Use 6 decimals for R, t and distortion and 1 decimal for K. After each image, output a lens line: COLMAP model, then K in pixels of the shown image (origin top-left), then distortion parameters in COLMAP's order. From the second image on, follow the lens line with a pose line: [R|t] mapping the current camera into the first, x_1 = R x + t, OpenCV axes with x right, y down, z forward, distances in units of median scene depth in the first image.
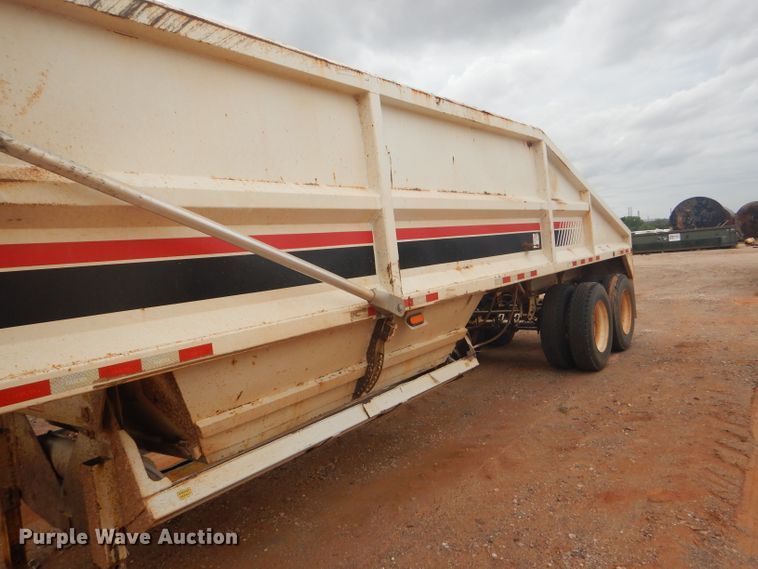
lens RADIAL K [[515.5, 0, 364.6], [0, 515.5, 303.4], [0, 0, 1]] dist [0.001851, 0.001001]
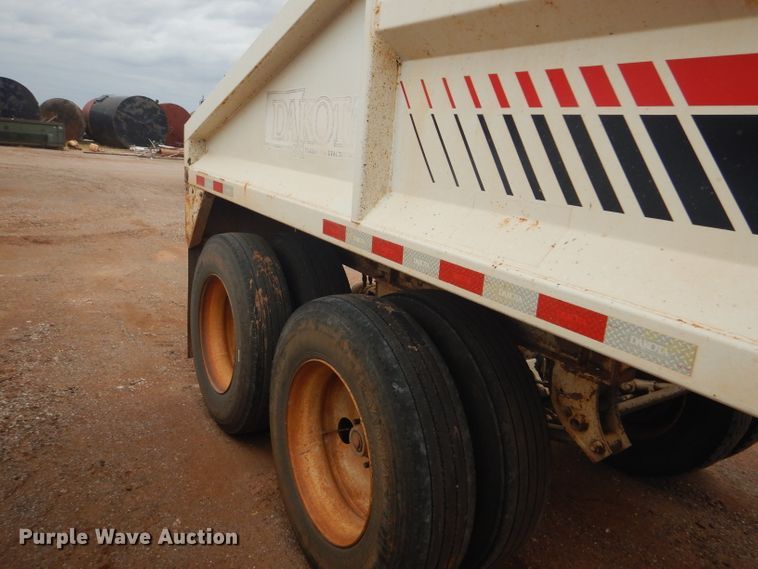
lens RADIAL K [[547.1, 0, 379.9], [0, 547.1, 271.6], [0, 0, 1]] dist [-0.002668, -0.003341]
pose [[0.293592, -0.074362, 0.953034, -0.132746], [-0.046906, 0.994648, 0.092059, -0.102863], [-0.954779, -0.071731, 0.288533, 1.576341]]
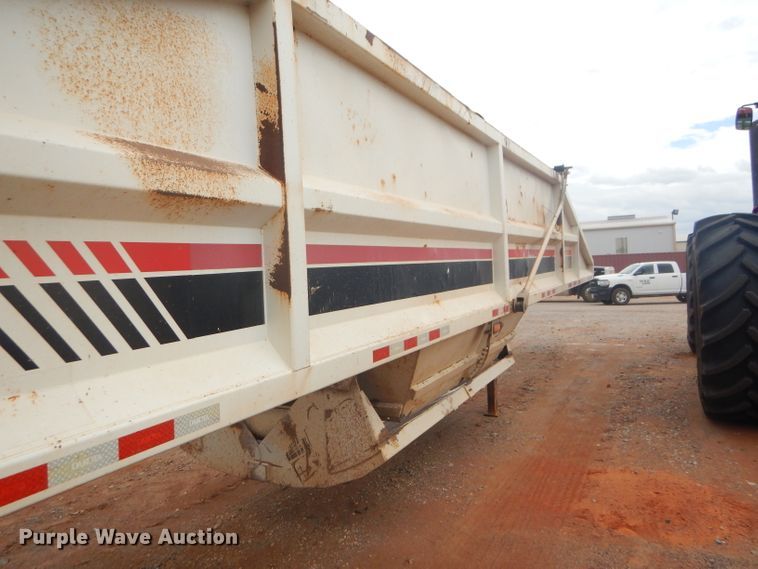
lens RADIAL K [[542.2, 0, 377.3], [0, 542.2, 279.3], [0, 0, 1]] dist [0.010458, 0.001344]
pose [[-0.965911, 0.172817, -0.192743, 0.020528], [0.151355, 0.981032, 0.121116, -0.160339], [0.210018, 0.087814, -0.973746, 1.840225]]
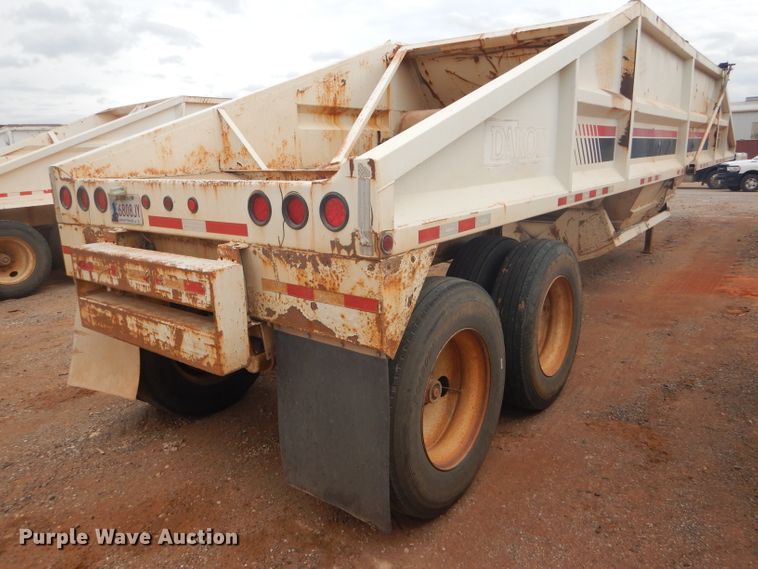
lens RADIAL K [[542.2, 0, 377.3], [0, 542.2, 279.3], [0, 0, 1]] dist [0.010458, 0.001344]
pose [[-0.987686, 0.156420, 0.002904, 0.467200], [0.150189, 0.942820, 0.297546, -0.243304], [0.043804, 0.294318, -0.954703, 2.399529]]
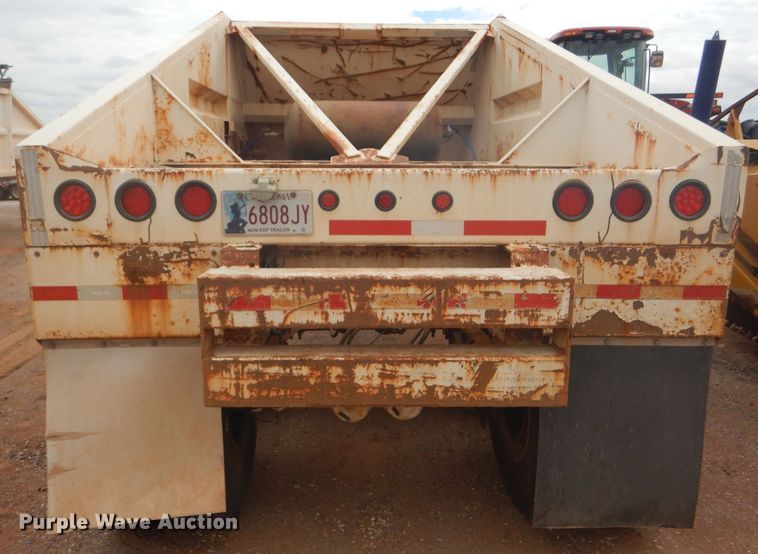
lens RADIAL K [[623.8, 0, 355.3], [0, 623.8, 277.0], [0, 0, 1]] dist [0.001925, -0.001351]
pose [[-0.757152, 0.243228, -0.606267, 0.971345], [0.045360, 0.945431, 0.322649, -0.279361], [0.651661, 0.216794, -0.726868, 2.173364]]
